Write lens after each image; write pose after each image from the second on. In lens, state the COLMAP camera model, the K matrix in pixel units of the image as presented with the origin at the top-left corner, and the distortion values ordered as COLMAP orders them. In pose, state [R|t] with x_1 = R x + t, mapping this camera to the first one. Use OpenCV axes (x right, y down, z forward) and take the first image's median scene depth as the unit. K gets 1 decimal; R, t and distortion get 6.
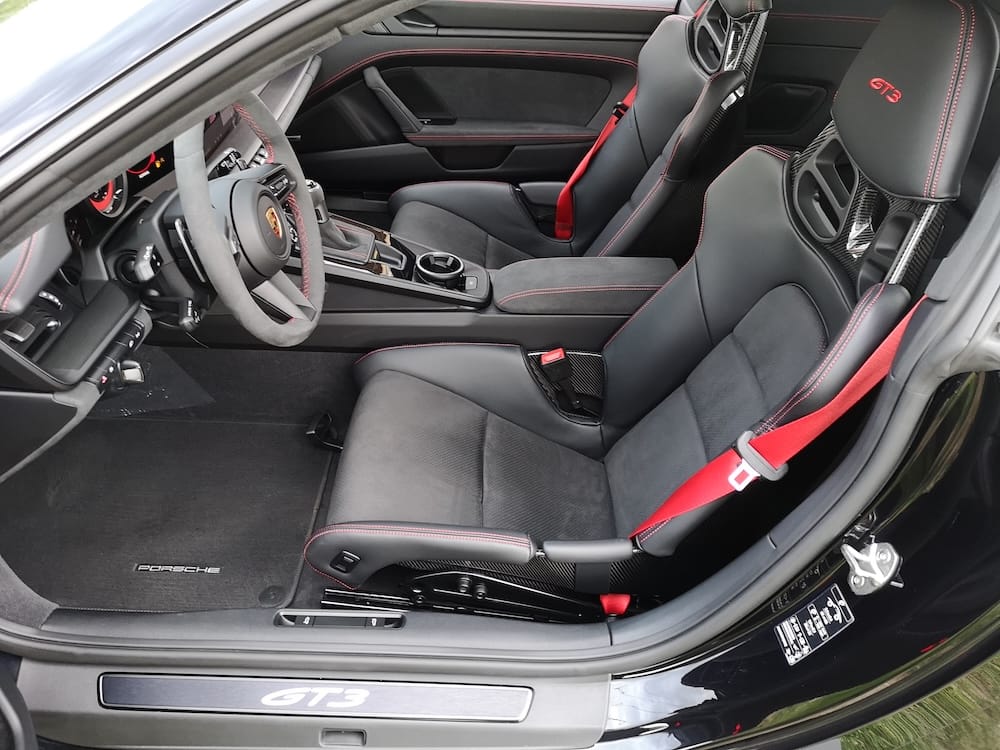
lens RADIAL K [[777.8, 0, 501.6], [0, 777.8, 376.6], [0, 0, 1]] dist [0.054070, -0.069226]
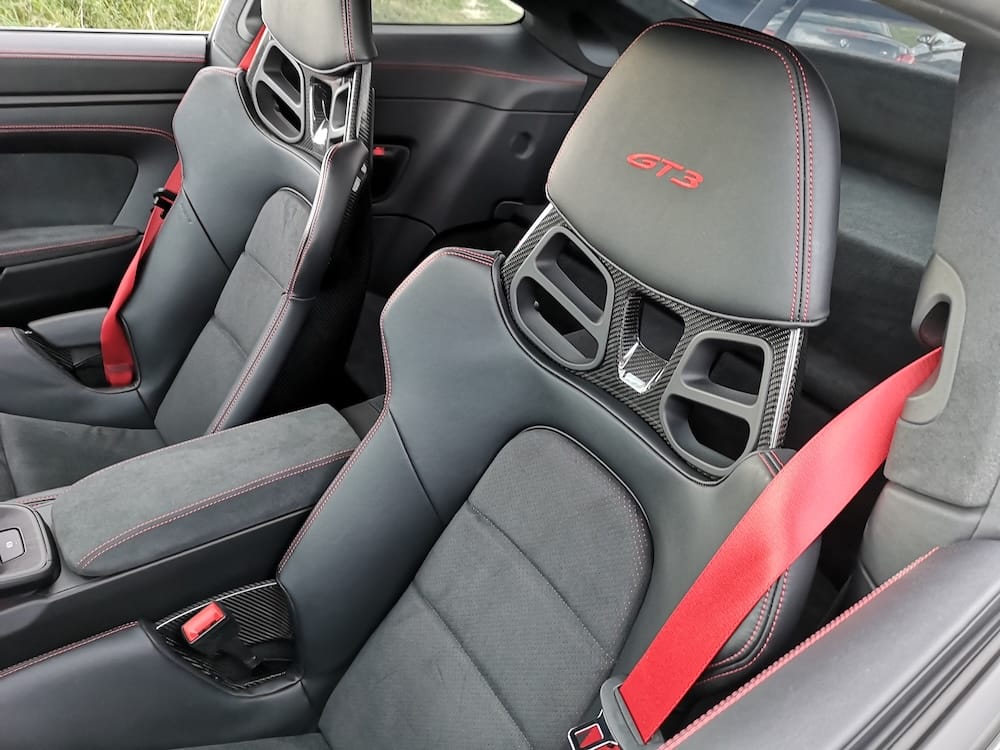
lens RADIAL K [[777.8, 0, 505.8], [0, 777.8, 375.4], [0, 0, 1]] dist [0.054070, -0.069226]
pose [[0.806744, -0.242473, 0.538861, -0.022908], [0.268614, 0.962747, 0.031060, -0.137907], [-0.526318, 0.119688, 0.841822, 0.284084]]
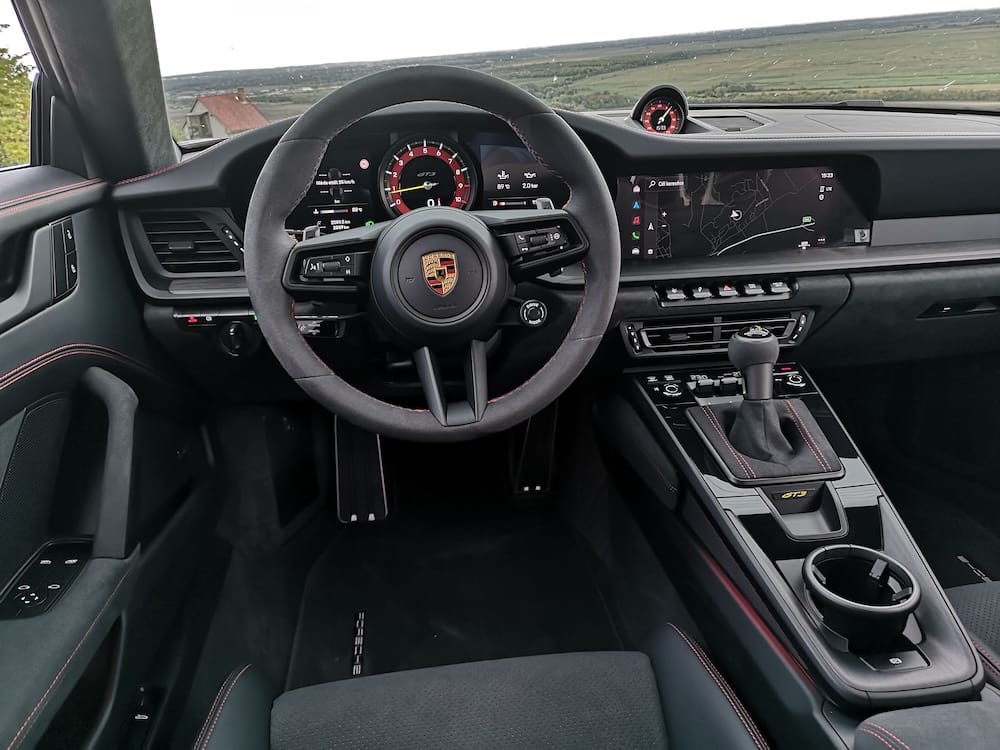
lens RADIAL K [[777.8, 0, 499.8], [0, 777.8, 380.0], [0, 0, 1]] dist [0.054070, -0.069226]
pose [[0.127458, 0.299610, -0.945509, 0.251688], [-0.572614, 0.800600, 0.176501, -0.168401], [0.809857, 0.518915, 0.273604, 0.554168]]
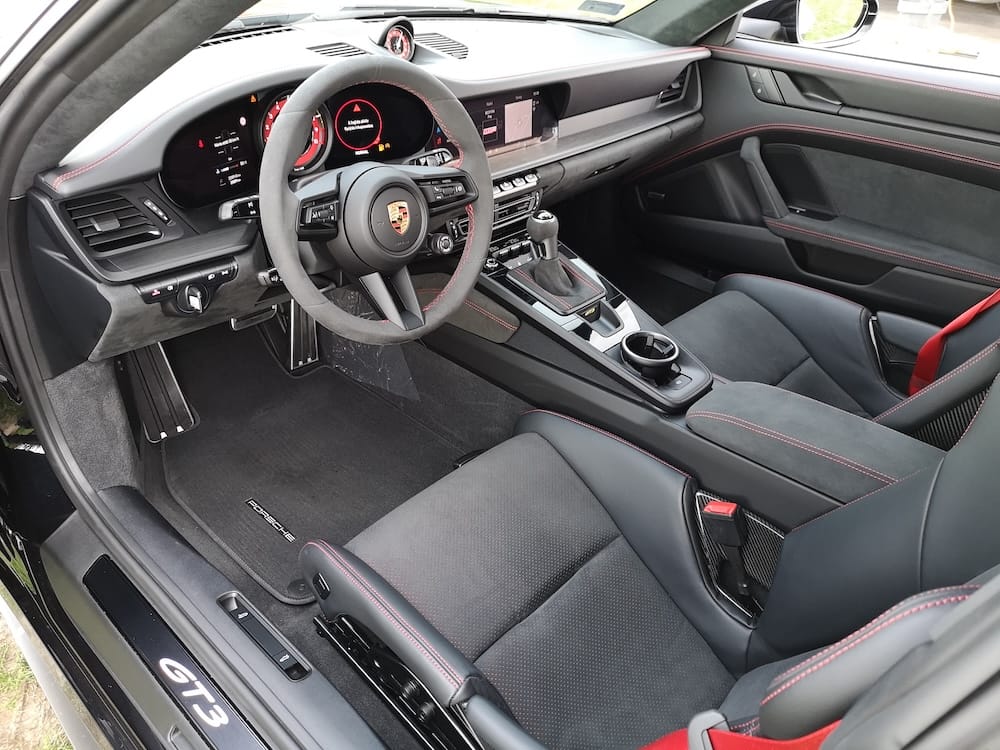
lens RADIAL K [[785.5, 0, 495.8], [0, 785.5, 368.4], [0, 0, 1]] dist [0.039426, -0.018373]
pose [[0.732412, 0.351954, -0.582839, 0.255669], [-0.420587, 0.907049, 0.019211, -0.060592], [0.535425, 0.231064, 0.812361, 0.202989]]
